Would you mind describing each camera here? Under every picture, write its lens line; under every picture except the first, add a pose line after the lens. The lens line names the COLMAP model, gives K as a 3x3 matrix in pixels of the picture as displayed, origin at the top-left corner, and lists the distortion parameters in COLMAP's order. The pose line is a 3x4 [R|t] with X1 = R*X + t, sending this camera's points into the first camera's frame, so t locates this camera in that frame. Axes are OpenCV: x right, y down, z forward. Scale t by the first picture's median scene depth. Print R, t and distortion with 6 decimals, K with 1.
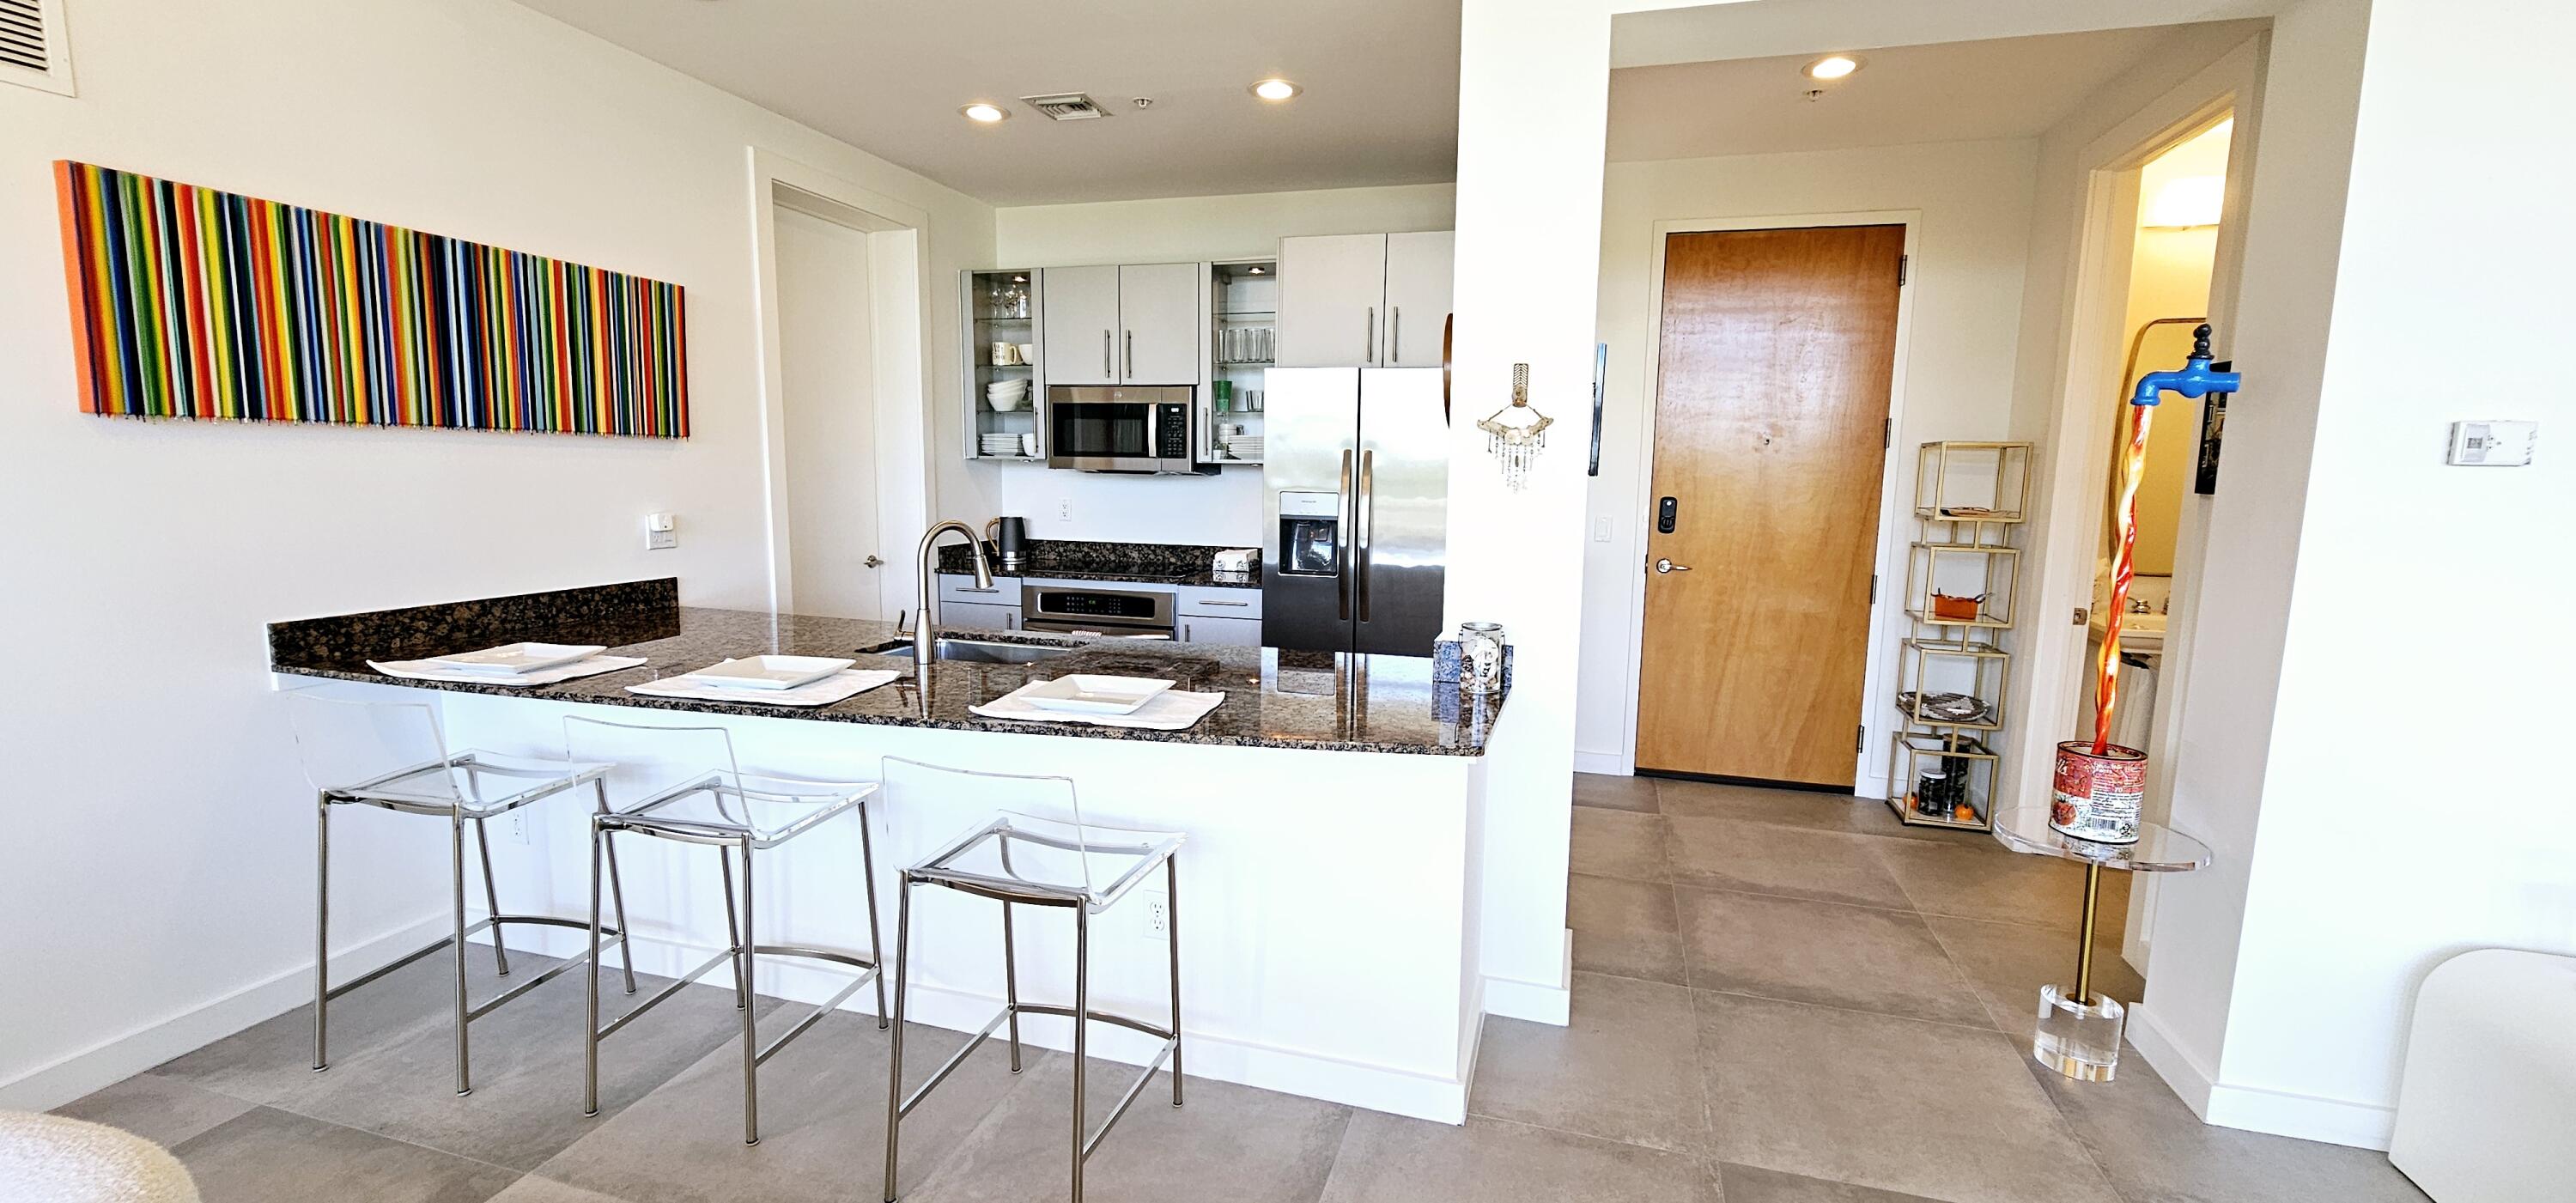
lens RADIAL K [[1054.3, 0, 1299.2], [0, 1054.3, 603.3], [0, 0, 1]] dist [-0.002811, -0.000264]
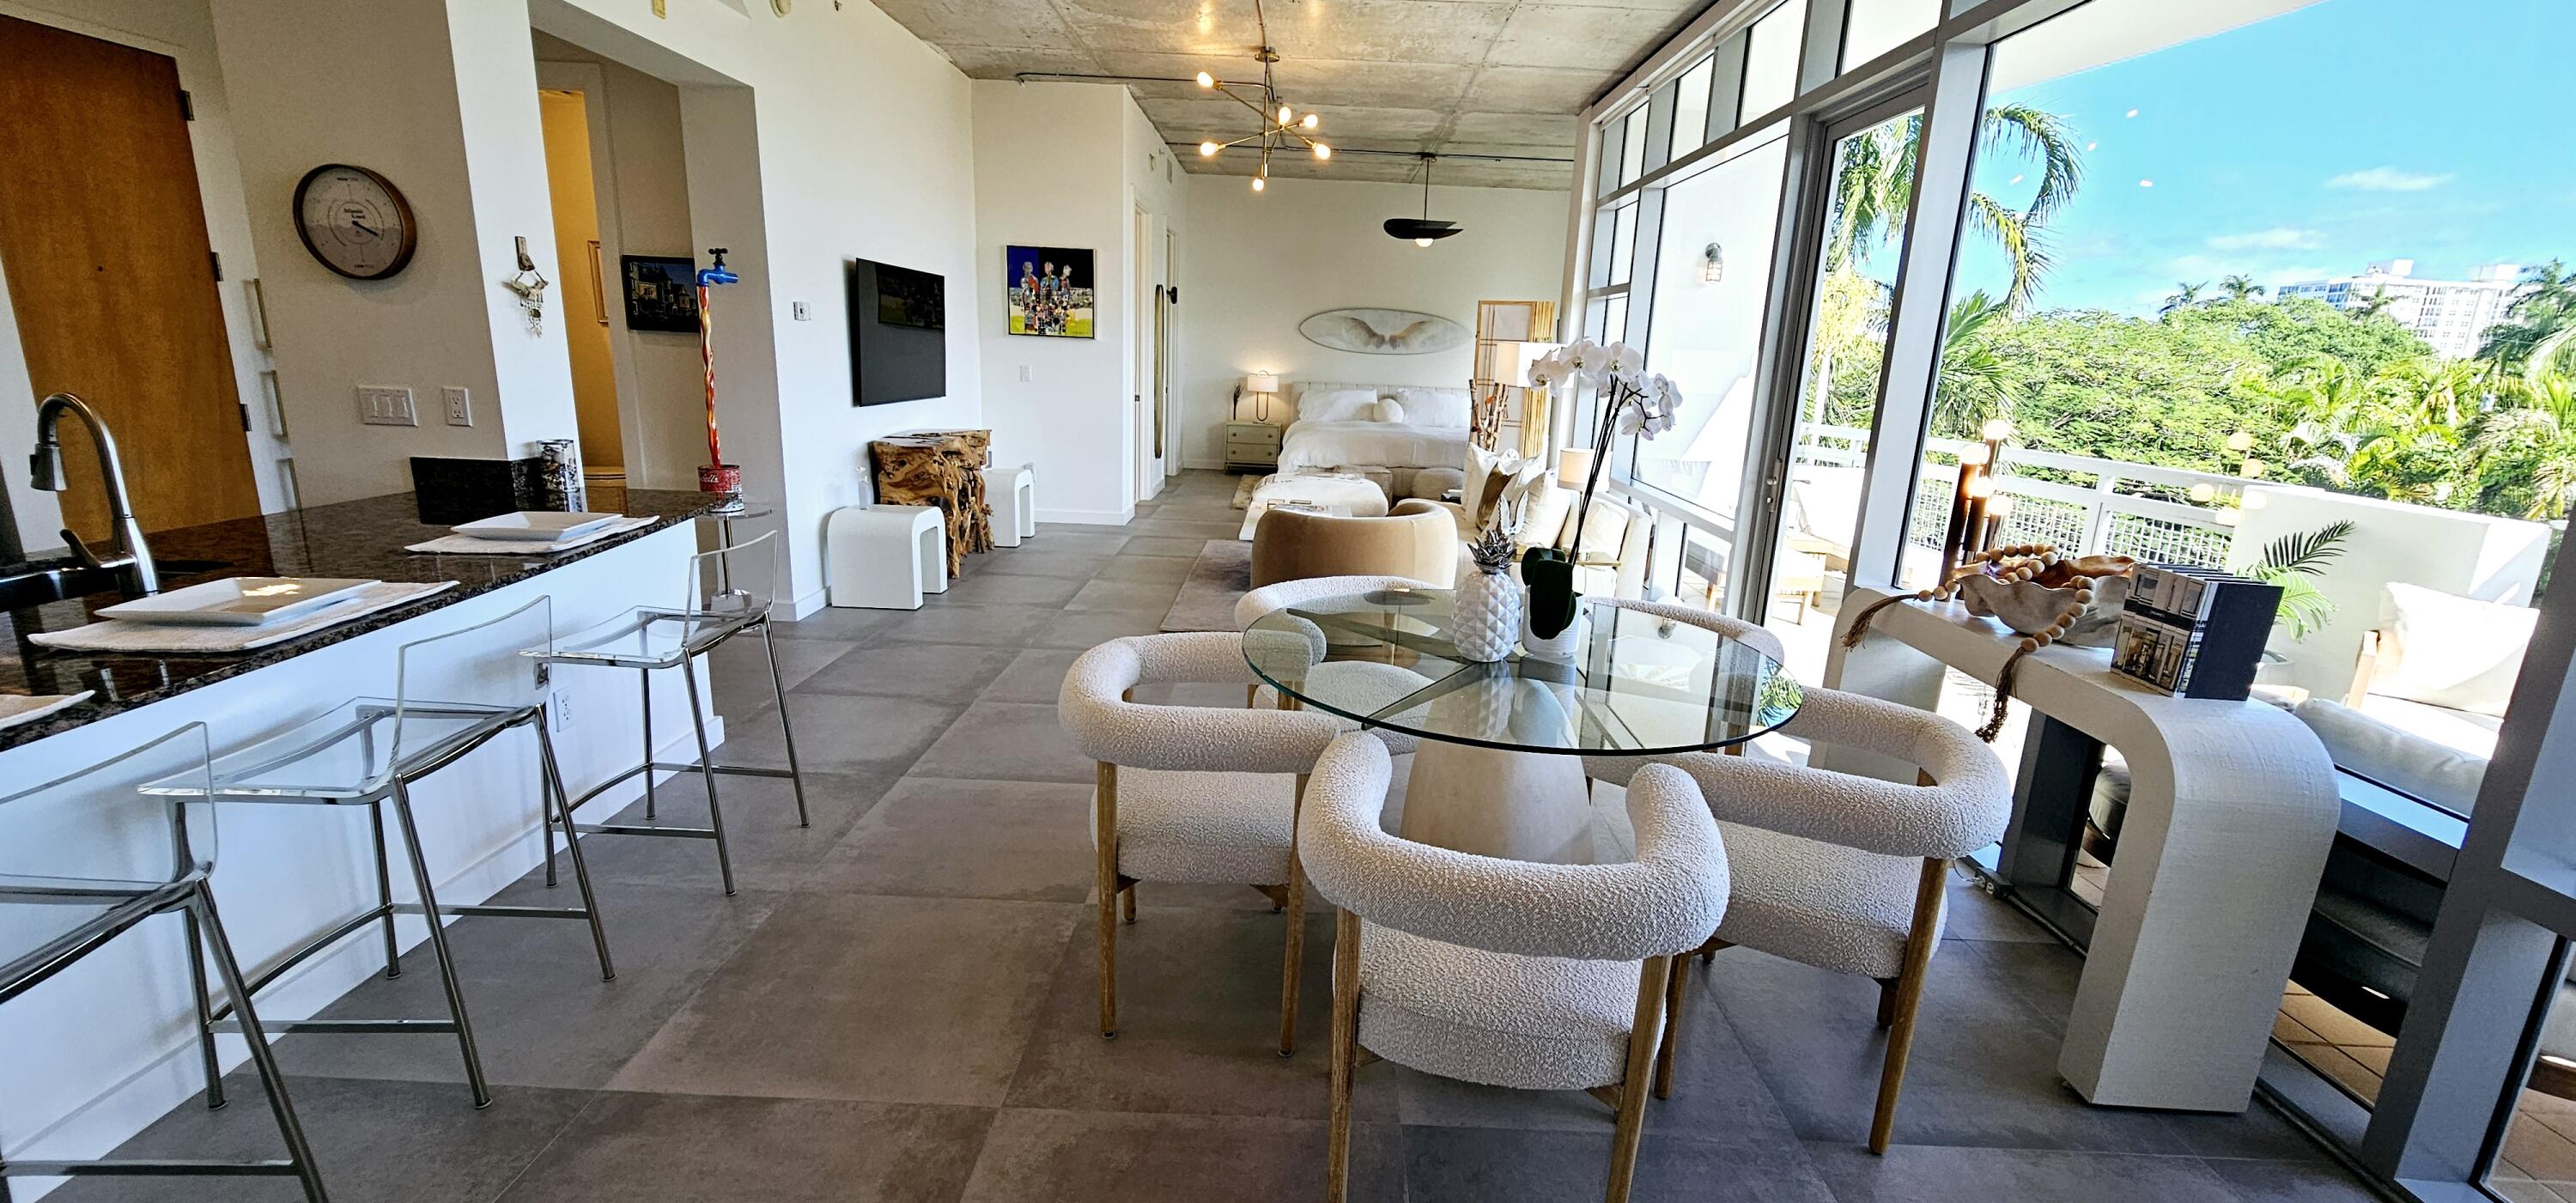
lens RADIAL K [[1060.0, 0, 1302.4], [0, 1060.0, 602.0], [0, 0, 1]] dist [-0.002182, -0.000417]
pose [[-0.263526, -0.253600, 0.930721, -0.925560], [0.082565, 0.955355, 0.283690, -0.057999], [-0.961112, 0.151605, -0.230823, 0.293669]]
